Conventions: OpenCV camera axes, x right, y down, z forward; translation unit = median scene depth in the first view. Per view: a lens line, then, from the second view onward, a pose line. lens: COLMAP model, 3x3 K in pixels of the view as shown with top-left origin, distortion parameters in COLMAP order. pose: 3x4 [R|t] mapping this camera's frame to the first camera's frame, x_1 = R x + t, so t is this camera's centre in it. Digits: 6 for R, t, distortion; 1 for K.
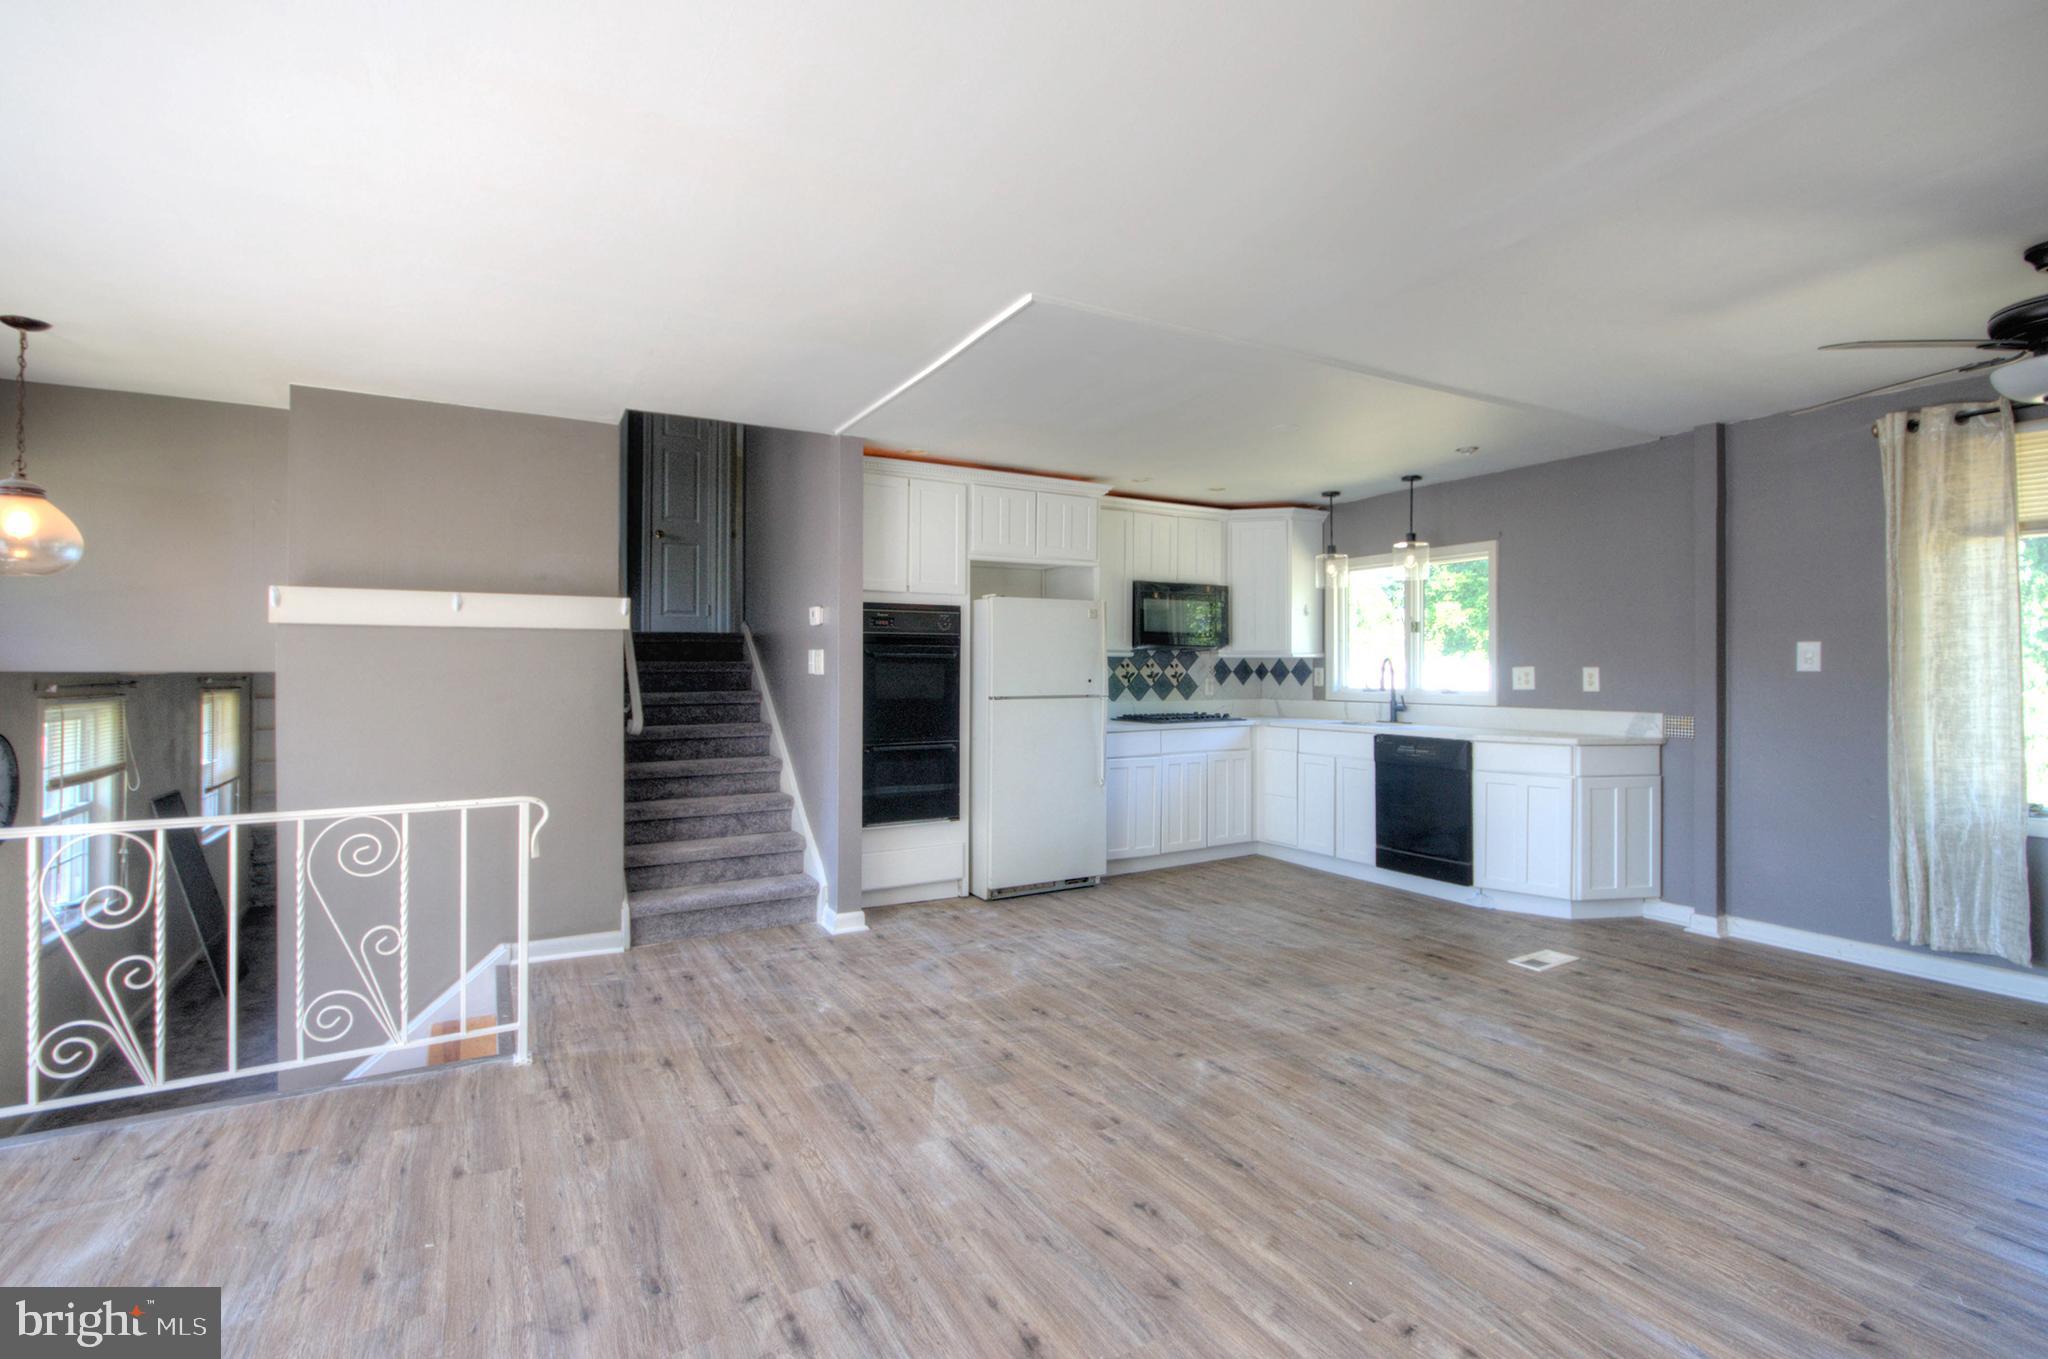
lens RADIAL K [[1012.6, 0, 1069.5], [0, 1012.6, 653.3], [0, 0, 1]] dist [-0.003270, 0.000871]
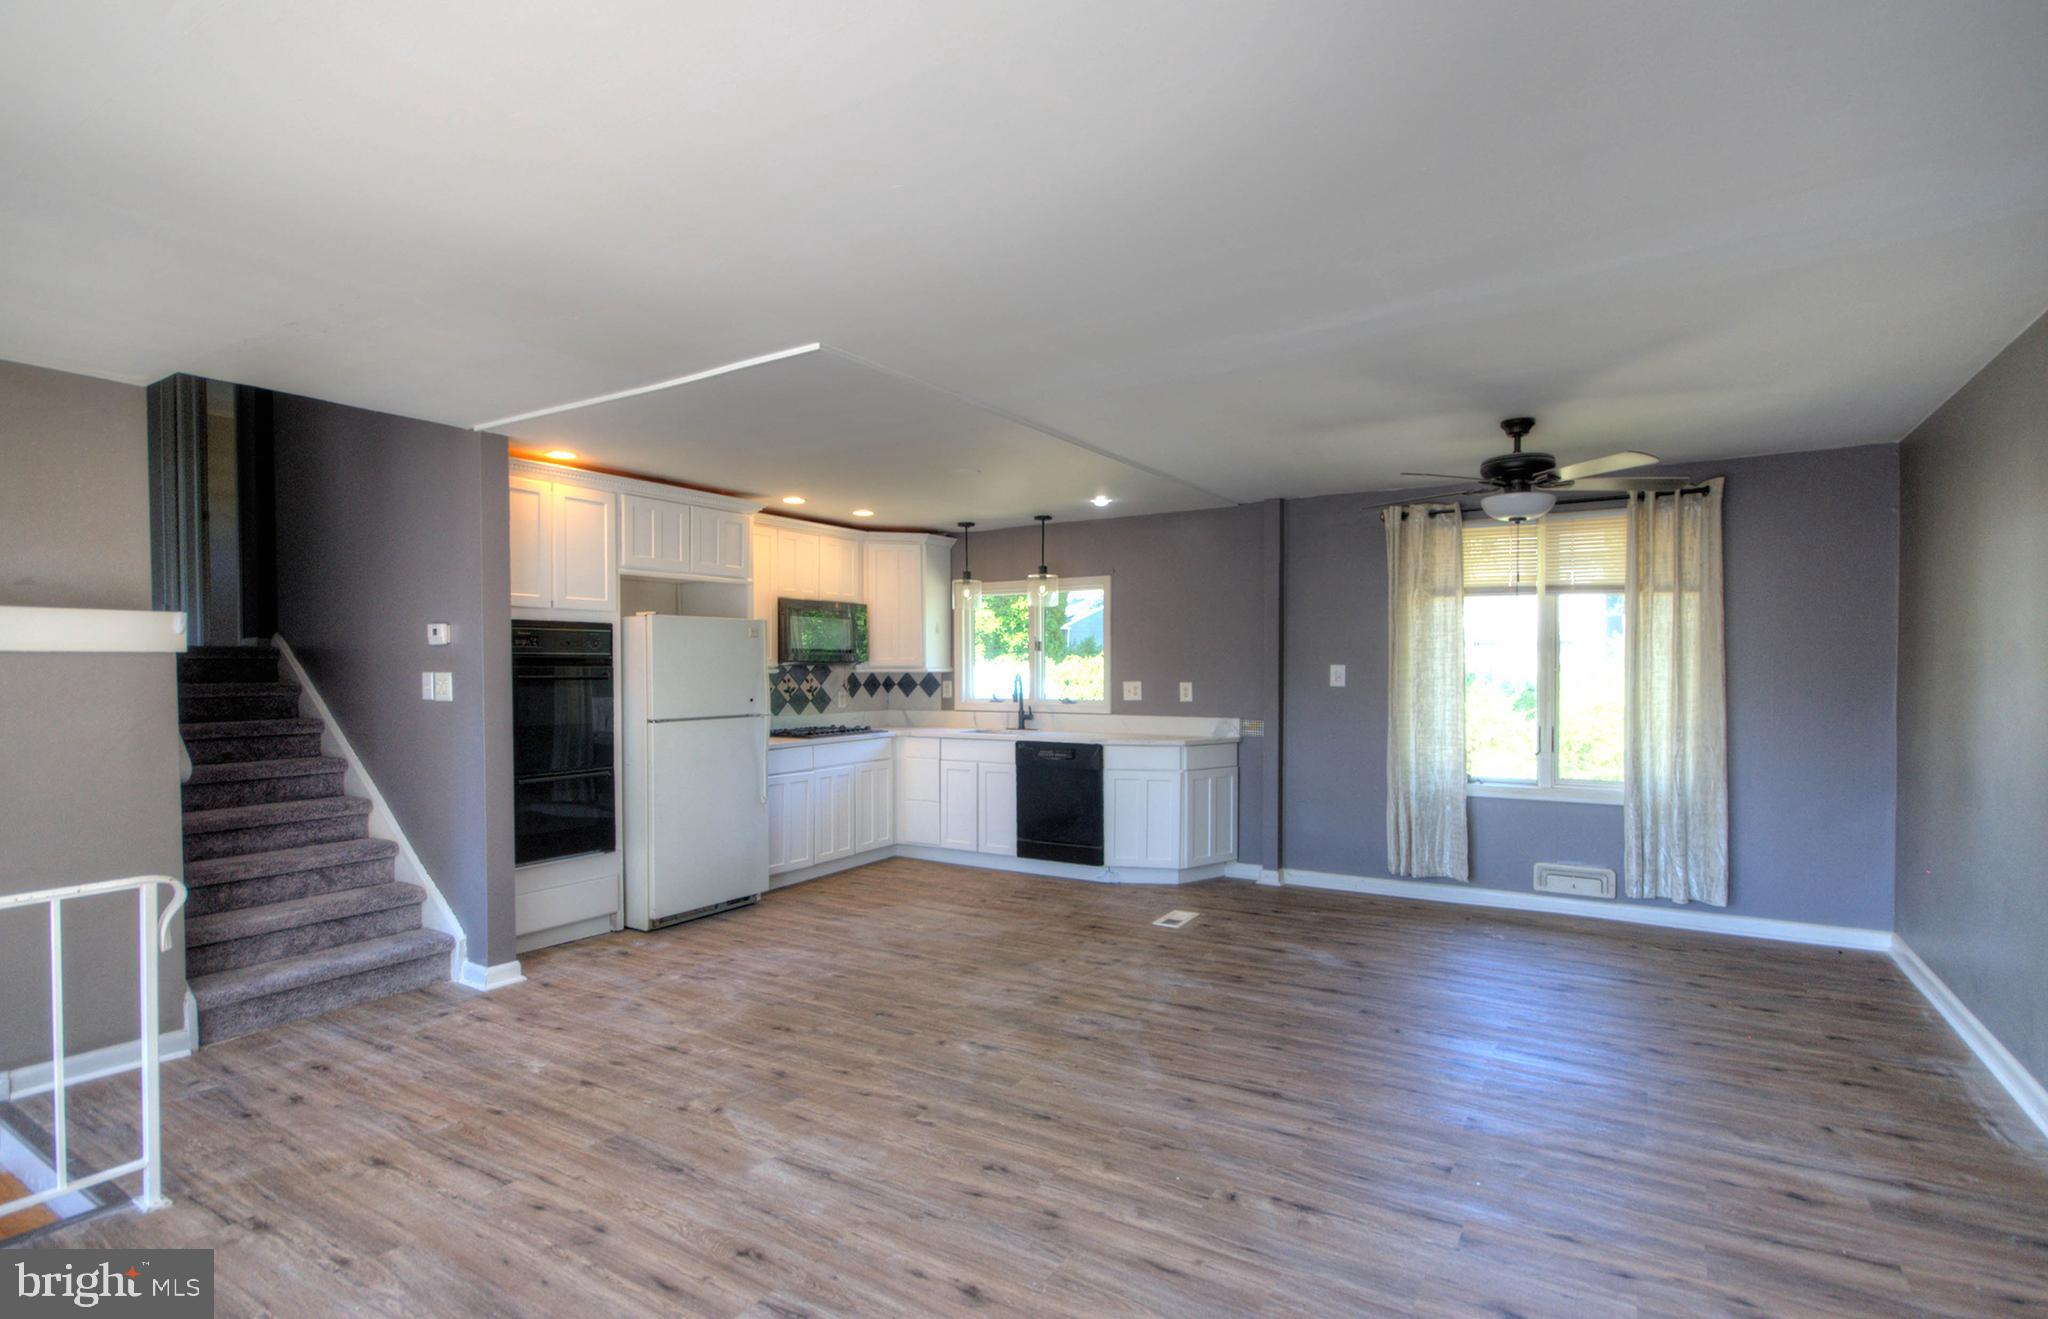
lens RADIAL K [[990.0, 0, 1099.0], [0, 990.0, 683.8], [0, 0, 1]] dist [-0.001243, 0.001198]
pose [[0.877336, -0.013203, 0.479695, -0.209224], [-0.002266, 0.999496, 0.031656, -0.028883], [-0.479871, -0.028860, 0.876864, -0.028269]]
